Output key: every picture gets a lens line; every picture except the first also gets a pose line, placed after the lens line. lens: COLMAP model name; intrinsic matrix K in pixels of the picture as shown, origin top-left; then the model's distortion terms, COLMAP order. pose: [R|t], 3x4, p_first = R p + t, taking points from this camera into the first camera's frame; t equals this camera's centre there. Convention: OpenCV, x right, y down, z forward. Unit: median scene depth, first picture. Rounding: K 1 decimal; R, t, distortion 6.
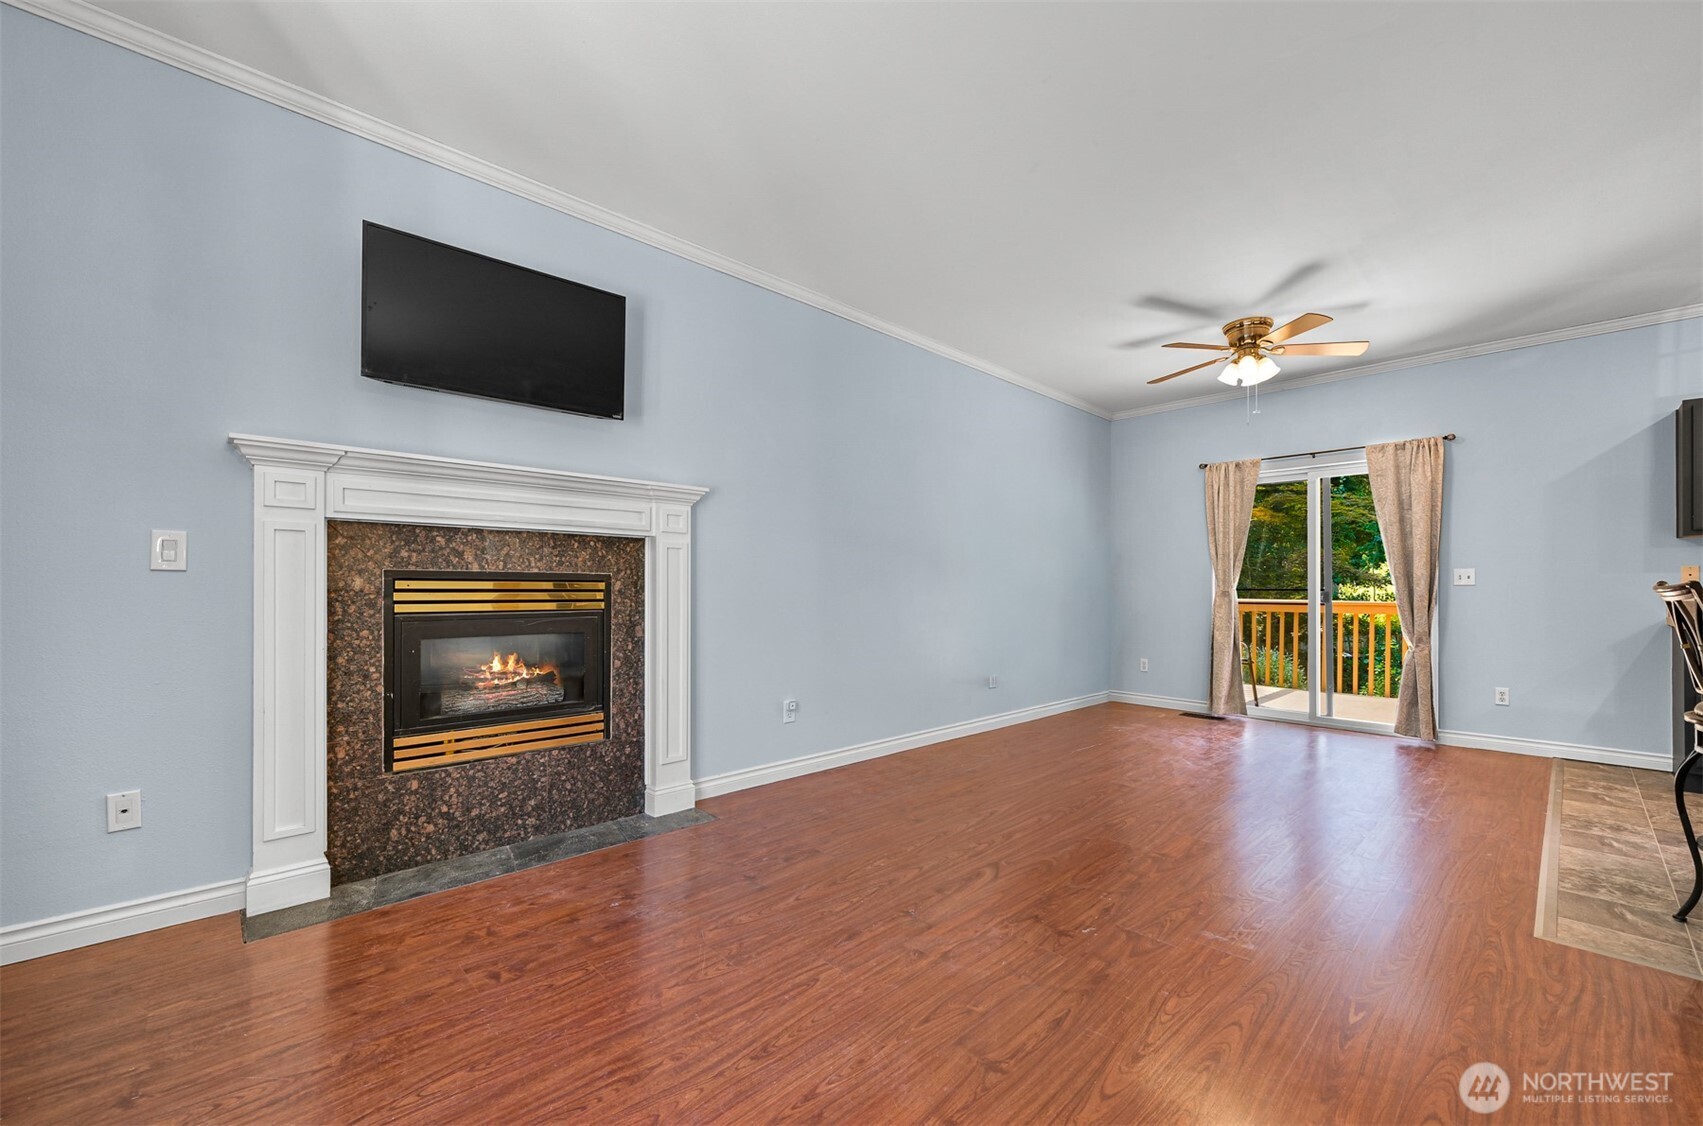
lens RADIAL K [[681.1, 0, 884.9], [0, 681.1, 595.4], [0, 0, 1]] dist [0.003784, -0.000321]
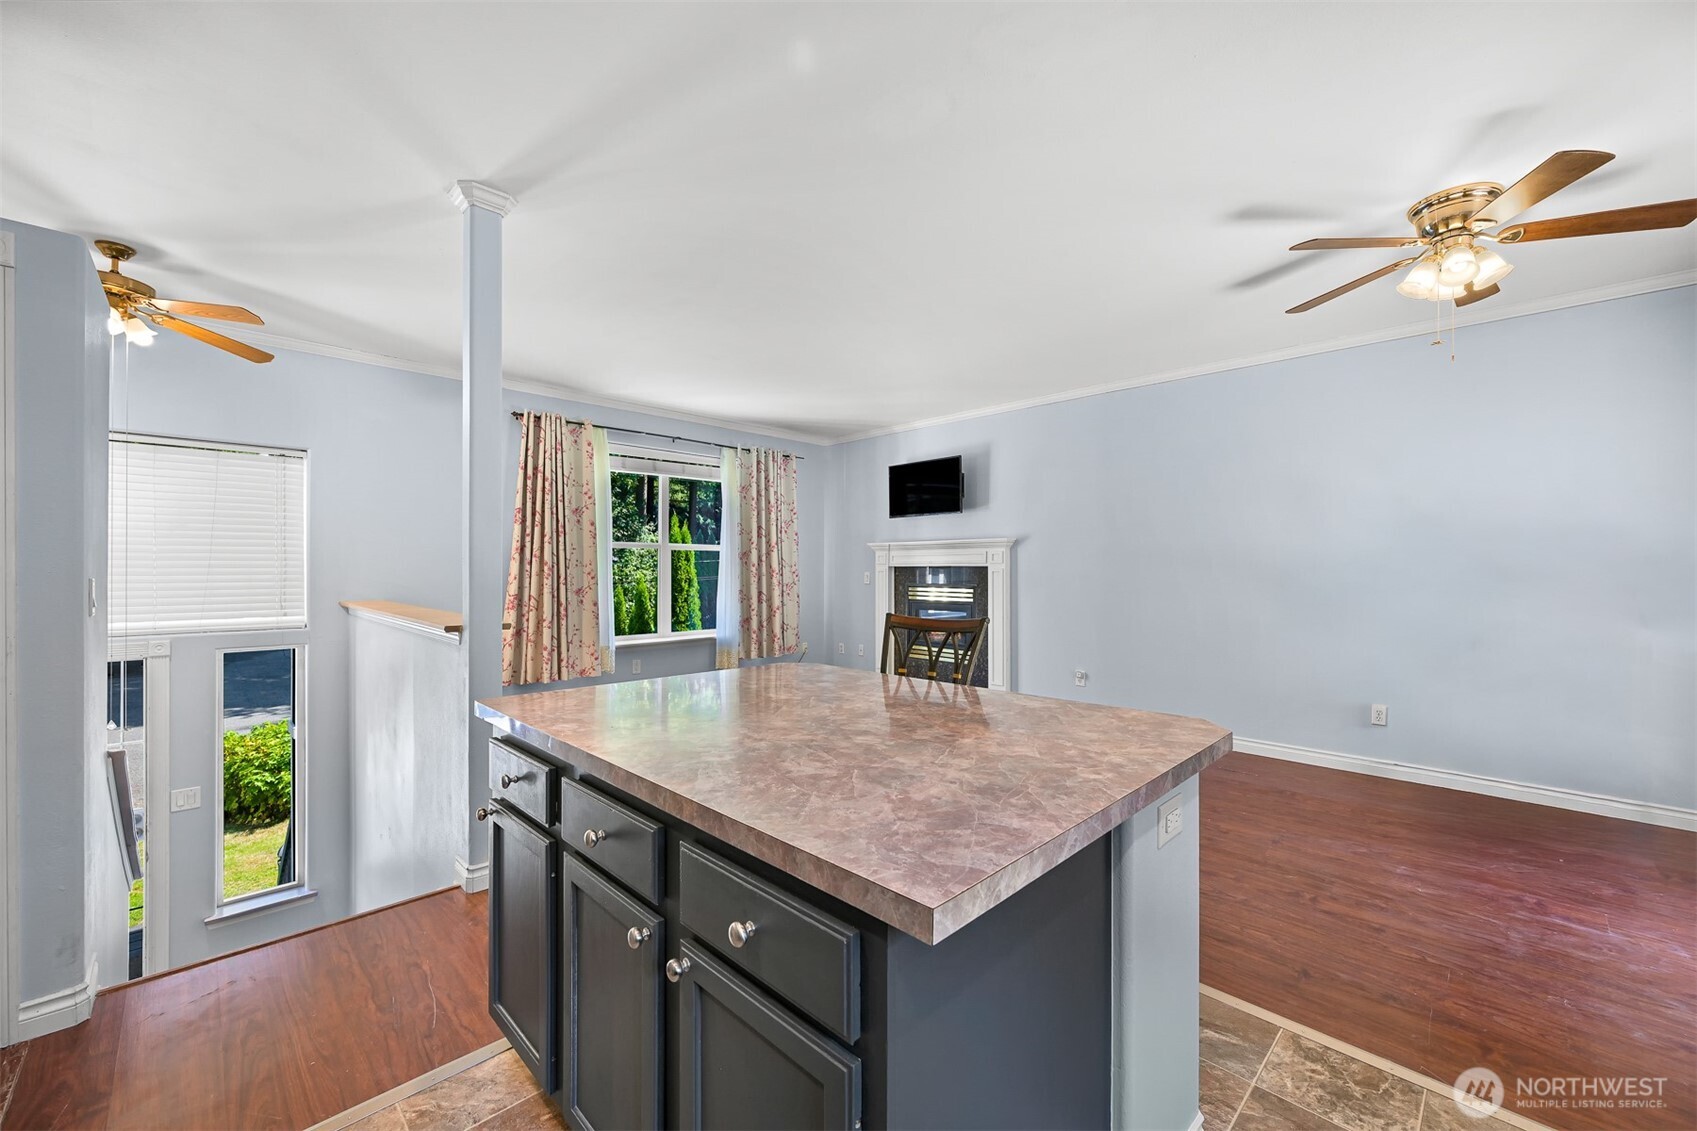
lens RADIAL K [[669.7, 0, 866.2], [0, 669.7, 564.5], [0, 0, 1]] dist [-0.003792, 0.000207]
pose [[0.016319, -0.008175, -0.999833, 0.910735], [-0.006583, 0.999944, -0.008284, -0.041804], [0.999845, 0.006717, 0.016265, 0.363335]]
